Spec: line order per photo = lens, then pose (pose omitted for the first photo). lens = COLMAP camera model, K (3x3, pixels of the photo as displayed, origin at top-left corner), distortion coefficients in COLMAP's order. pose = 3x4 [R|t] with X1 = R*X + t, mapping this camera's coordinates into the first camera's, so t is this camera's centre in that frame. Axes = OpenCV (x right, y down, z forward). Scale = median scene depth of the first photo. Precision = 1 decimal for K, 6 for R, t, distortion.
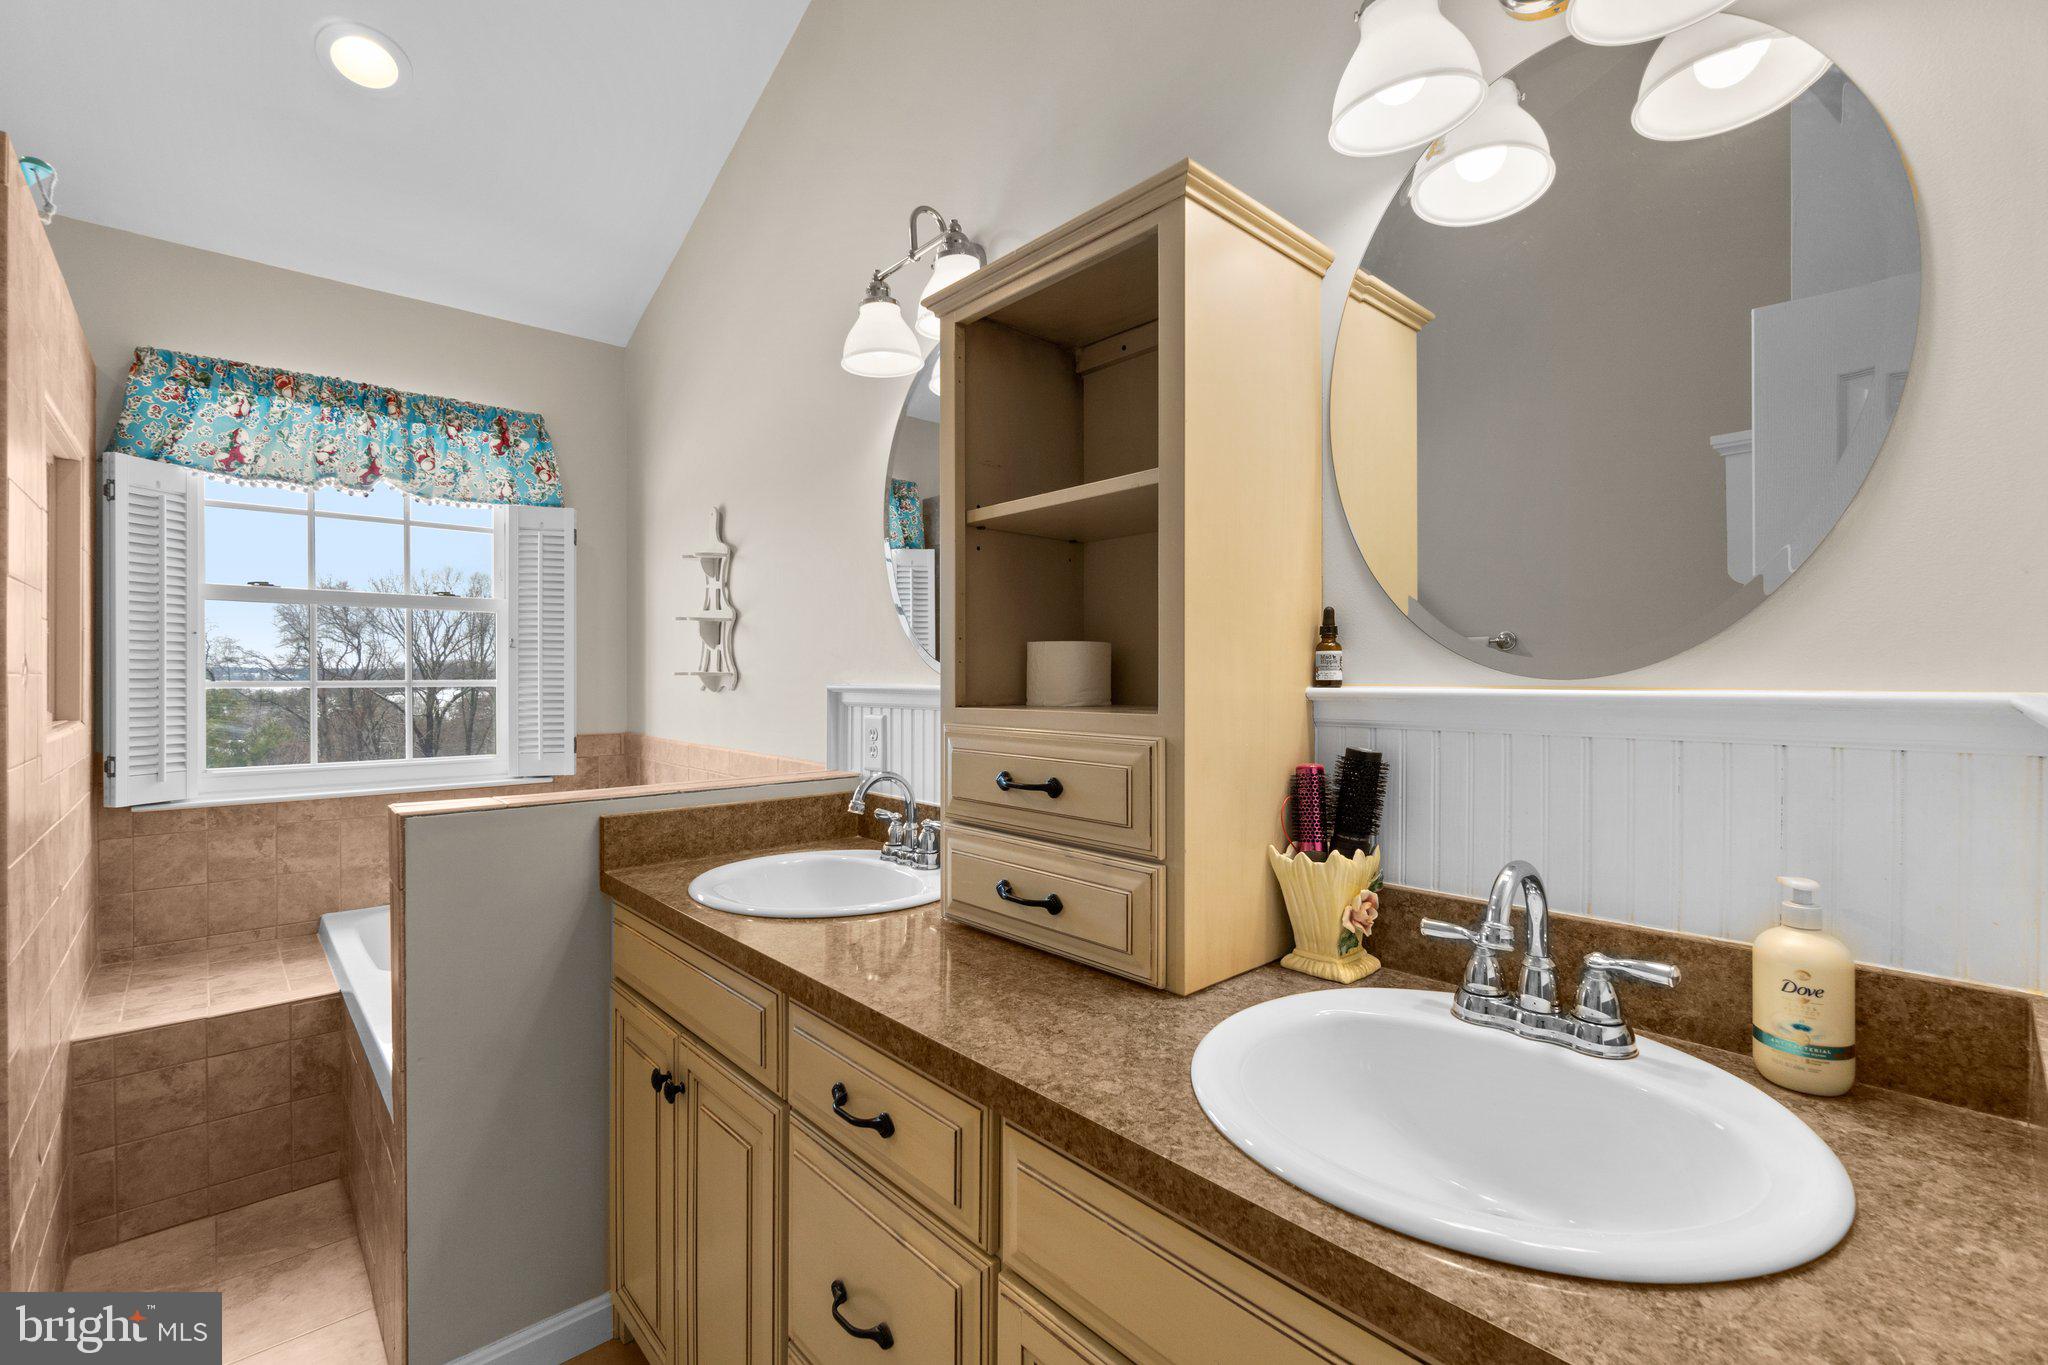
lens RADIAL K [[889.9, 0, 1031.8], [0, 889.9, 679.4], [0, 0, 1]] dist [-0.007828, 0.001884]
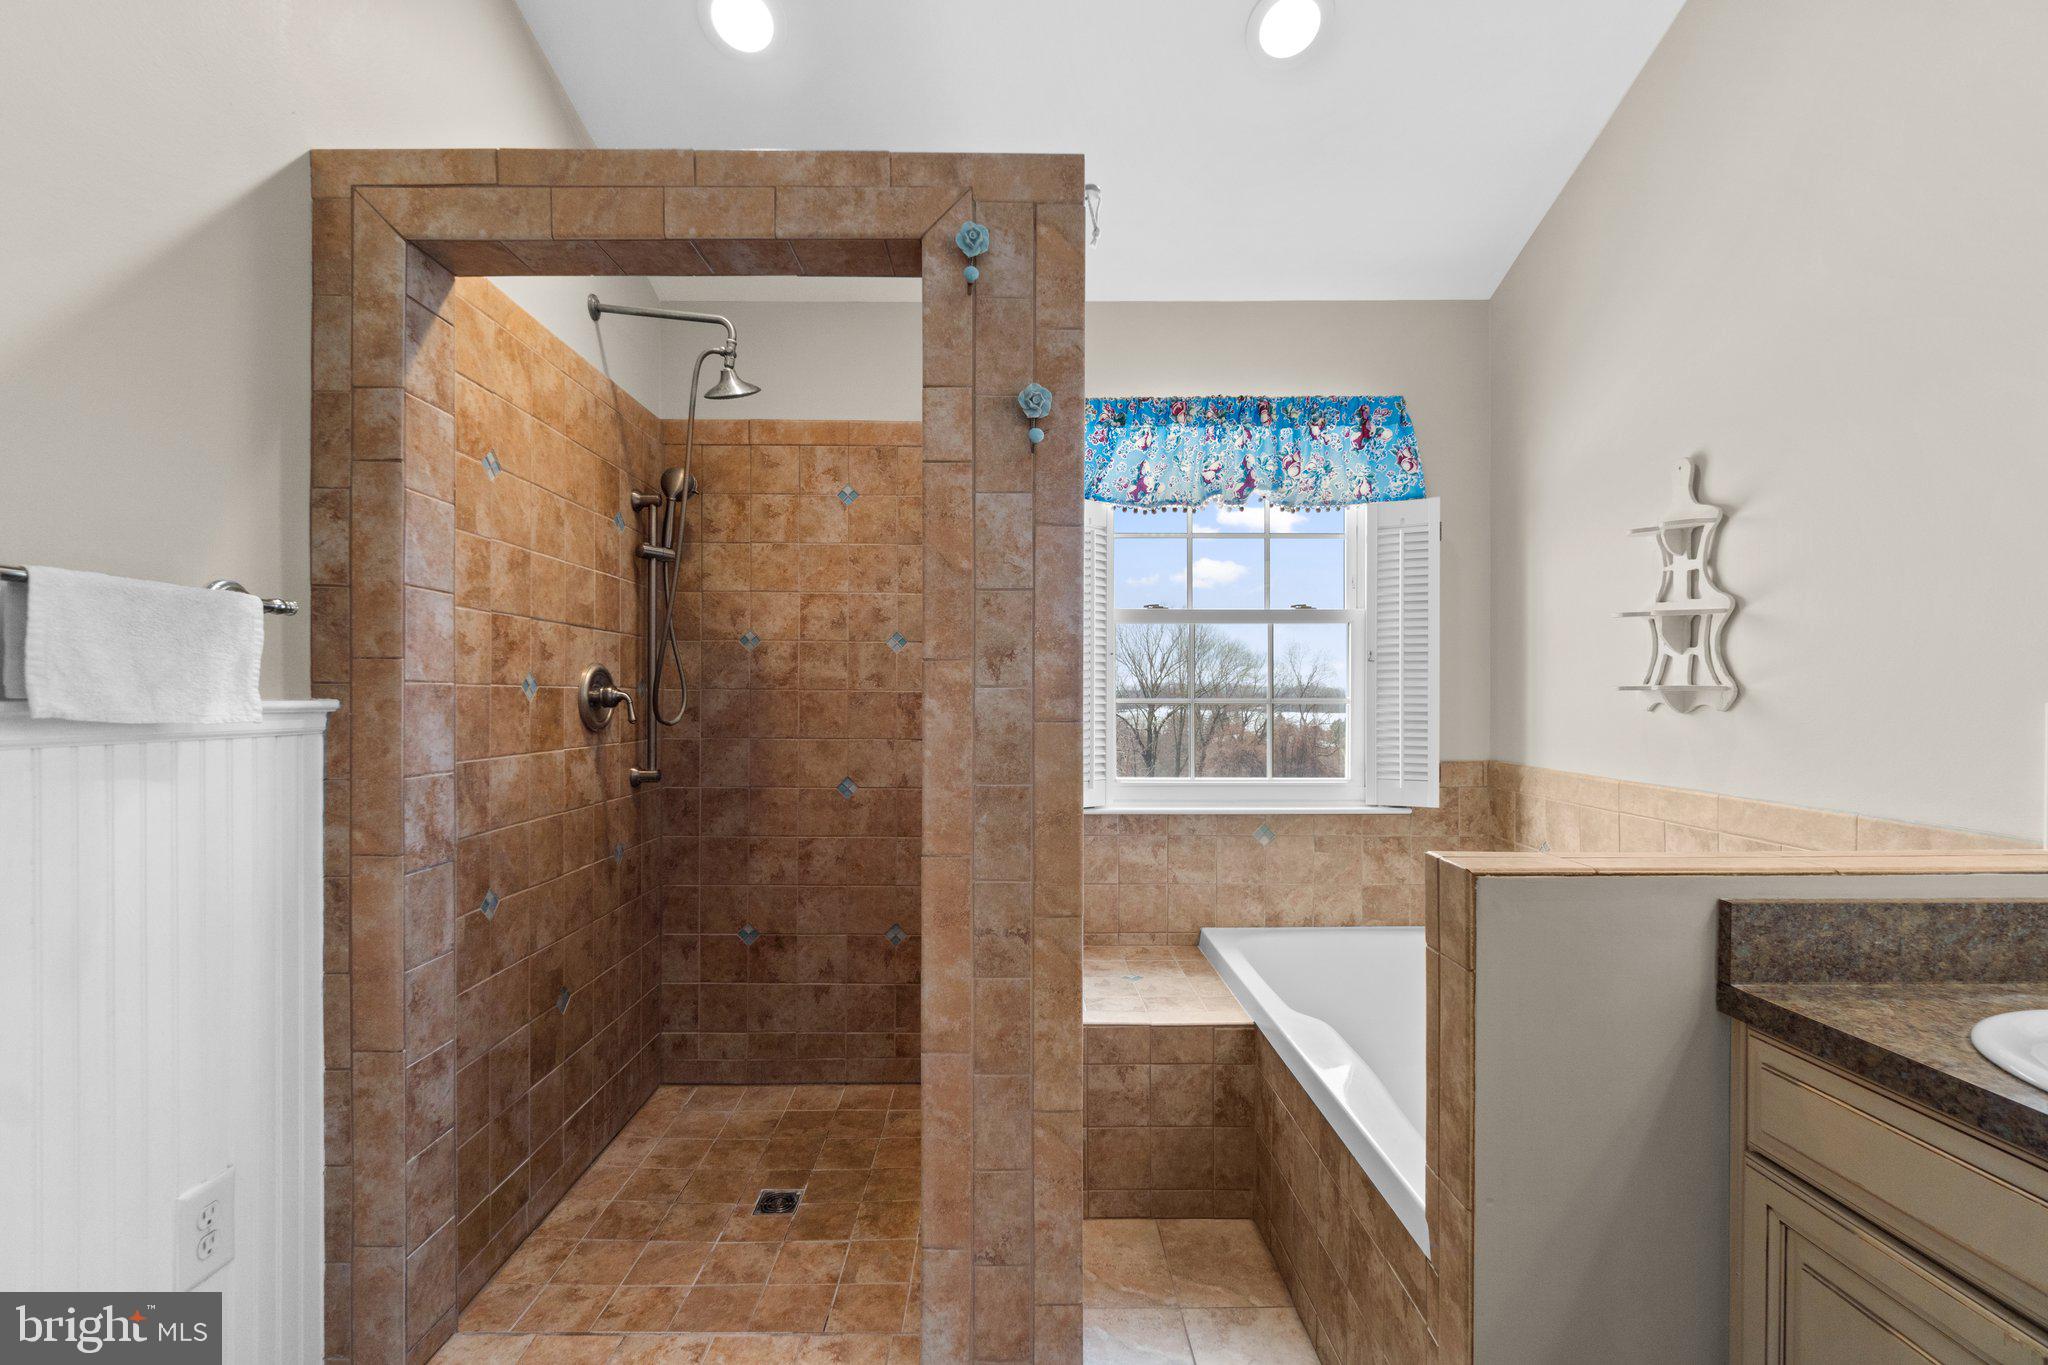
lens RADIAL K [[889.9, 0, 1010.5], [0, 889.9, 695.0], [0, 0, 1]] dist [-0.007828, 0.001884]
pose [[0.737593, -0.002629, -0.675241, -0.284019], [-0.001011, 0.999987, -0.004997, 0.003670], [0.675245, 0.004368, 0.737581, 0.101787]]
